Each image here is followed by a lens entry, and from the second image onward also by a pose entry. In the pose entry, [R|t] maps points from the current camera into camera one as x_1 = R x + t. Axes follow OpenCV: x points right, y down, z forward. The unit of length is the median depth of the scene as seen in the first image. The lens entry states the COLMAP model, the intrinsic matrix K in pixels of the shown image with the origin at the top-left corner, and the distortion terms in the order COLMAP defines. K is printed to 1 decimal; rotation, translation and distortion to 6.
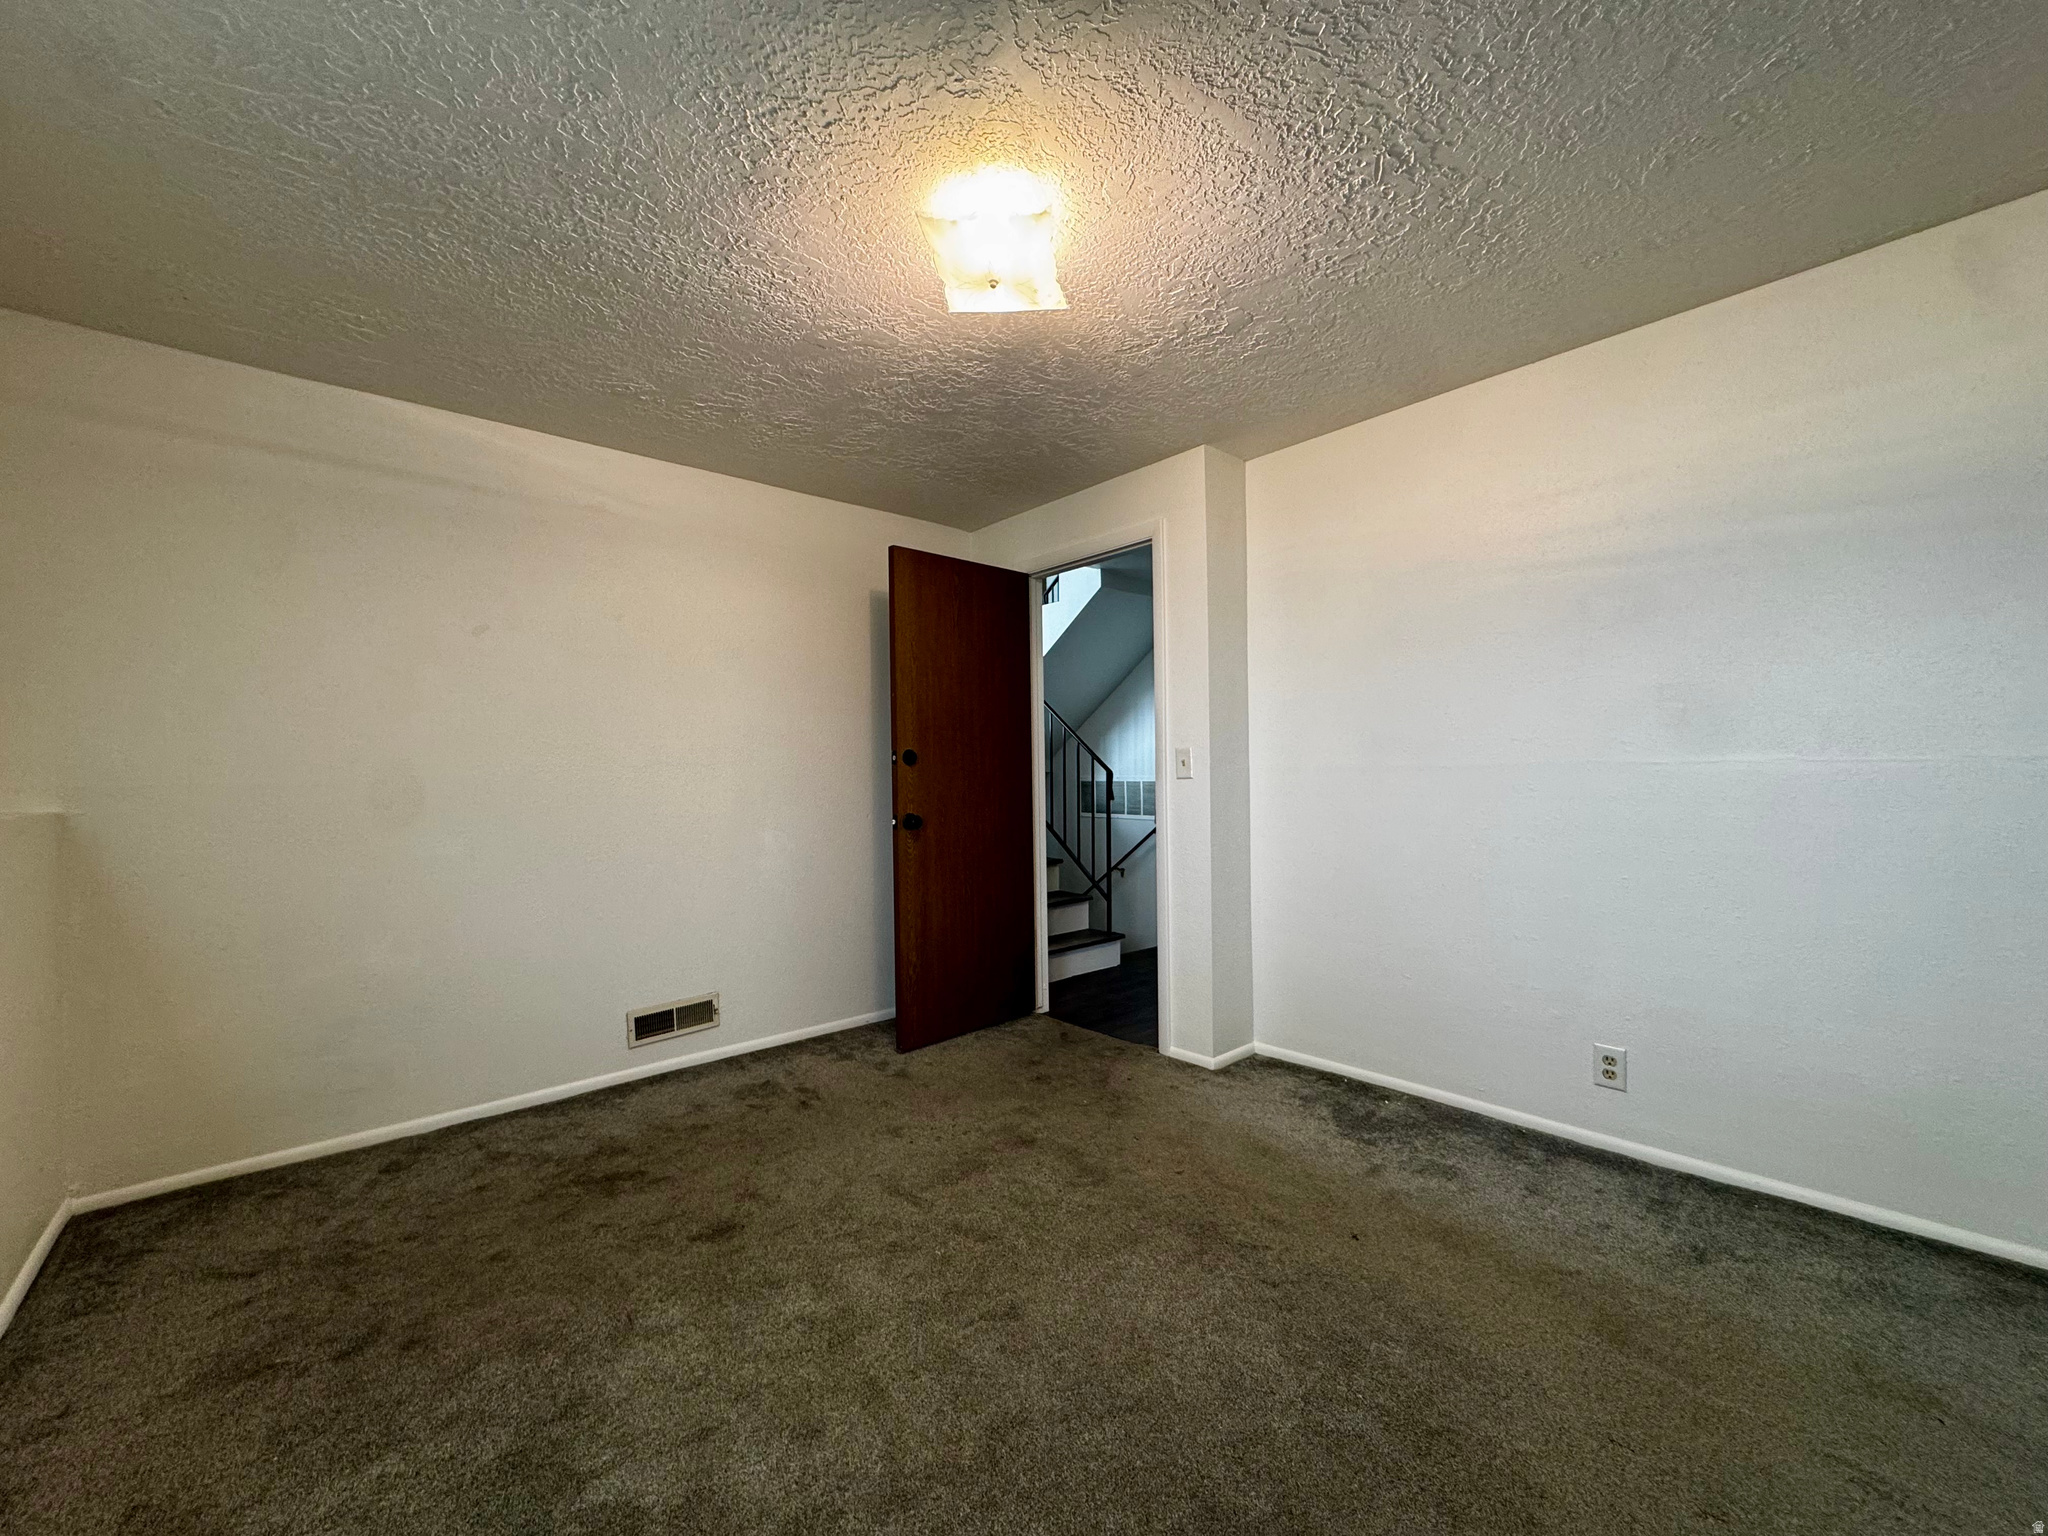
lens RADIAL K [[817.5, 0, 1022.3], [0, 817.5, 766.9], [0, 0, 1]] dist [0.000255, 0.000396]
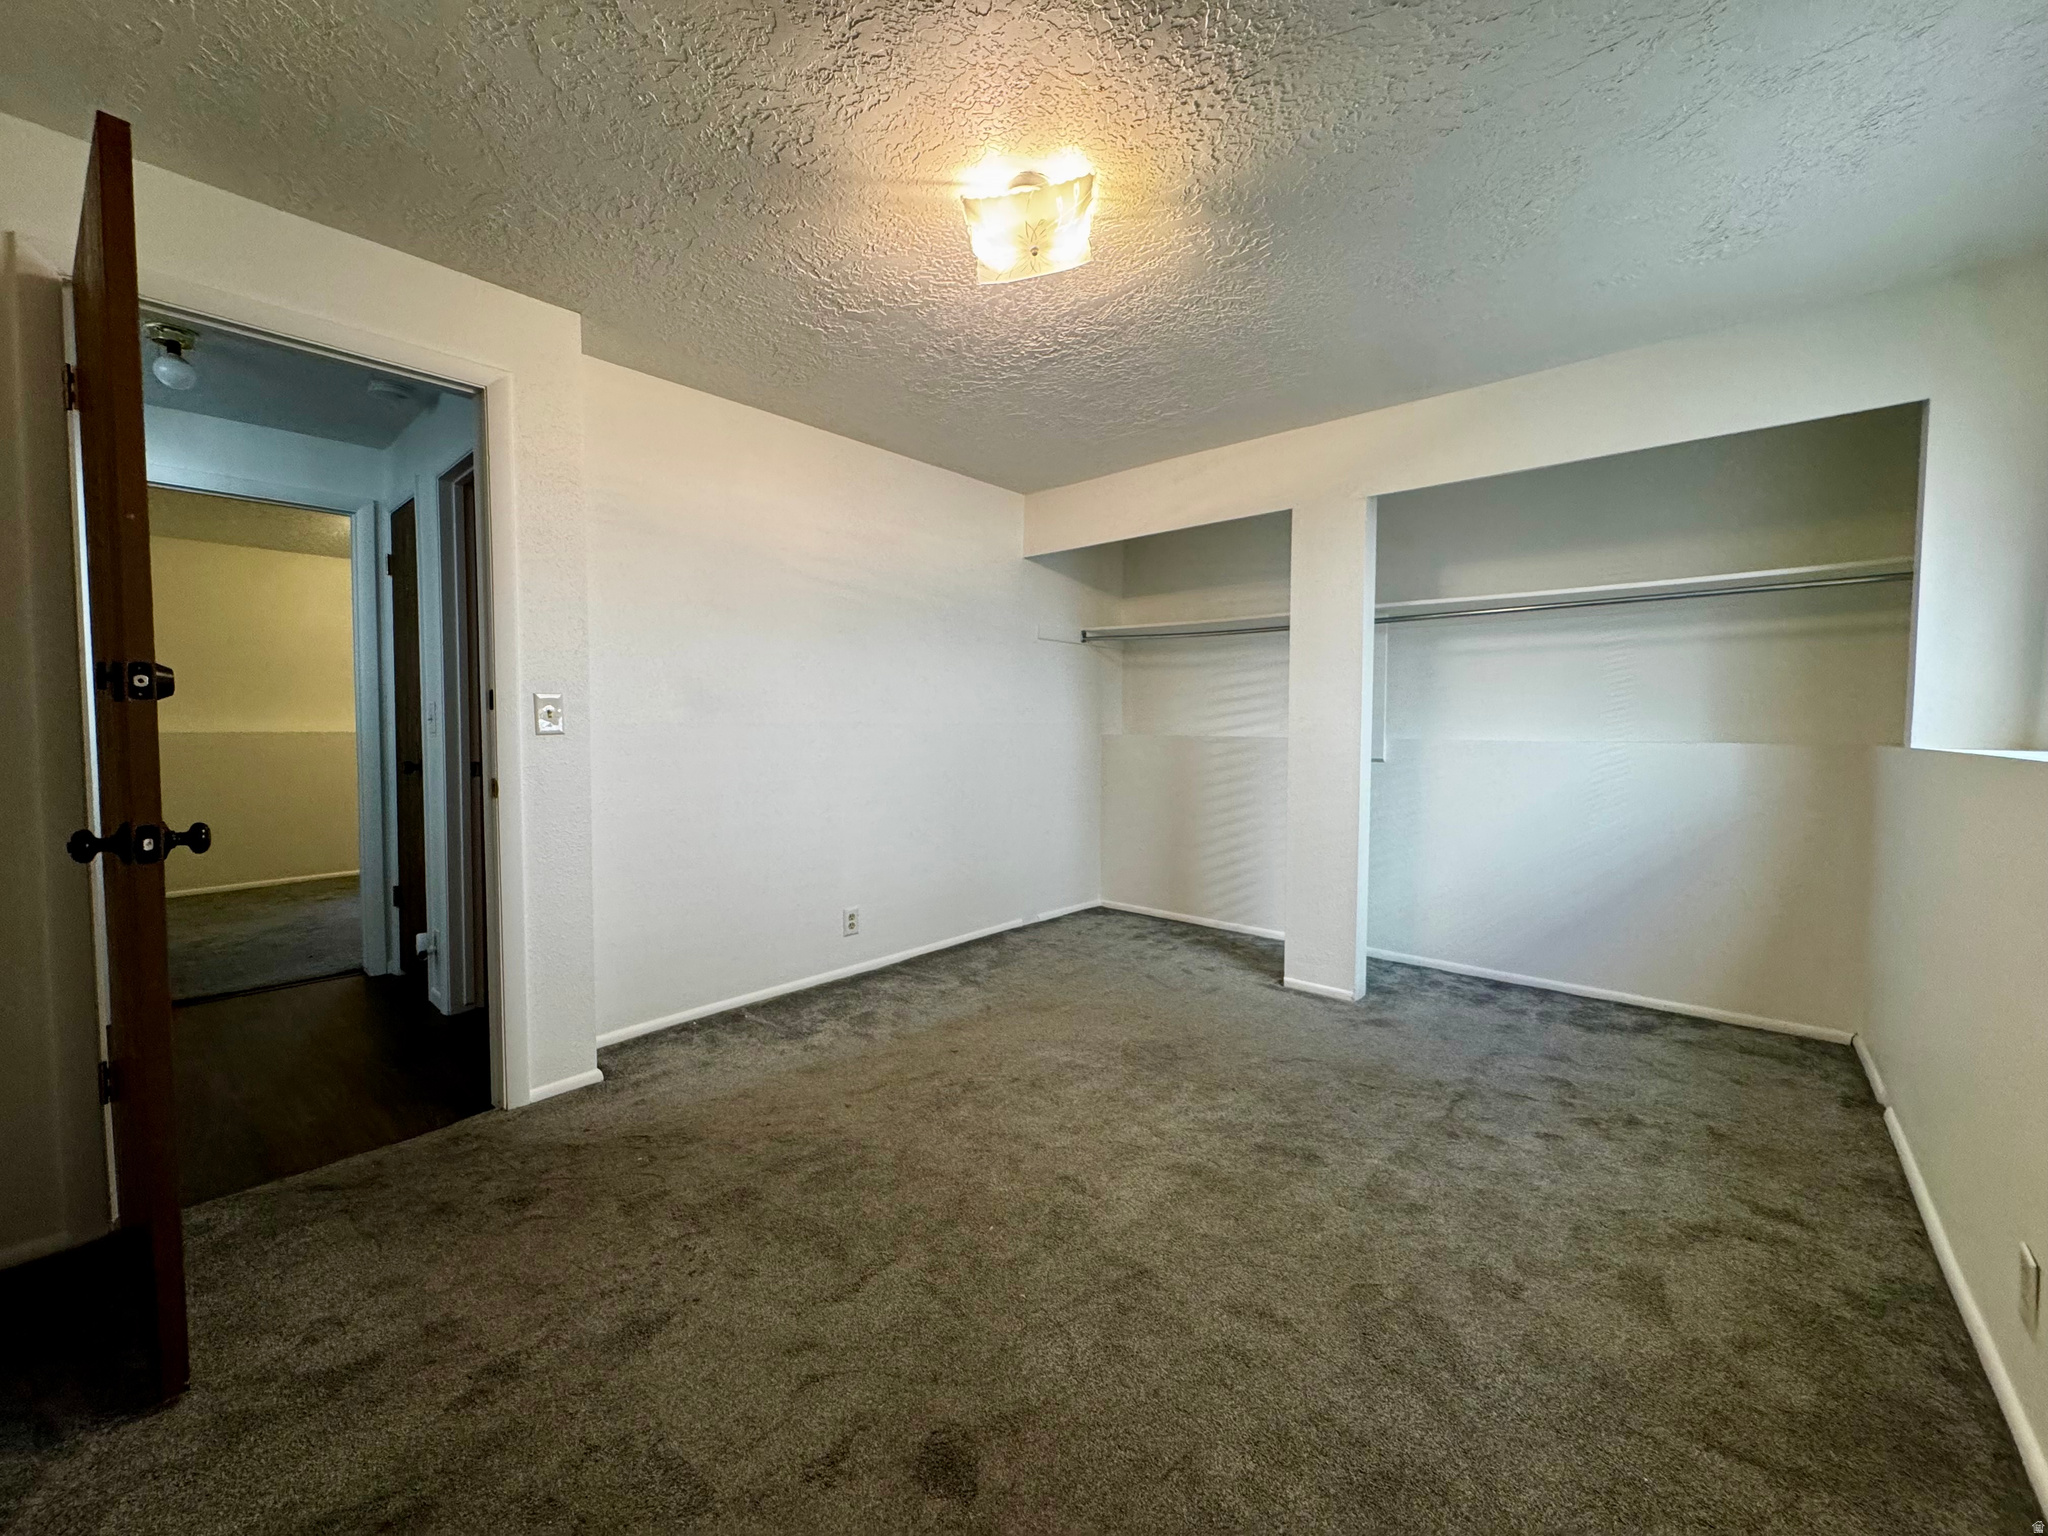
lens RADIAL K [[817.5, 0, 1021.5], [0, 817.5, 768.5], [0, 0, 1]] dist [0.000255, 0.000396]
pose [[-0.131494, -0.039452, 0.990532, -0.803772], [-0.007456, 0.999219, 0.038809, 0.017337], [-0.991289, -0.002282, -0.131686, 0.852719]]
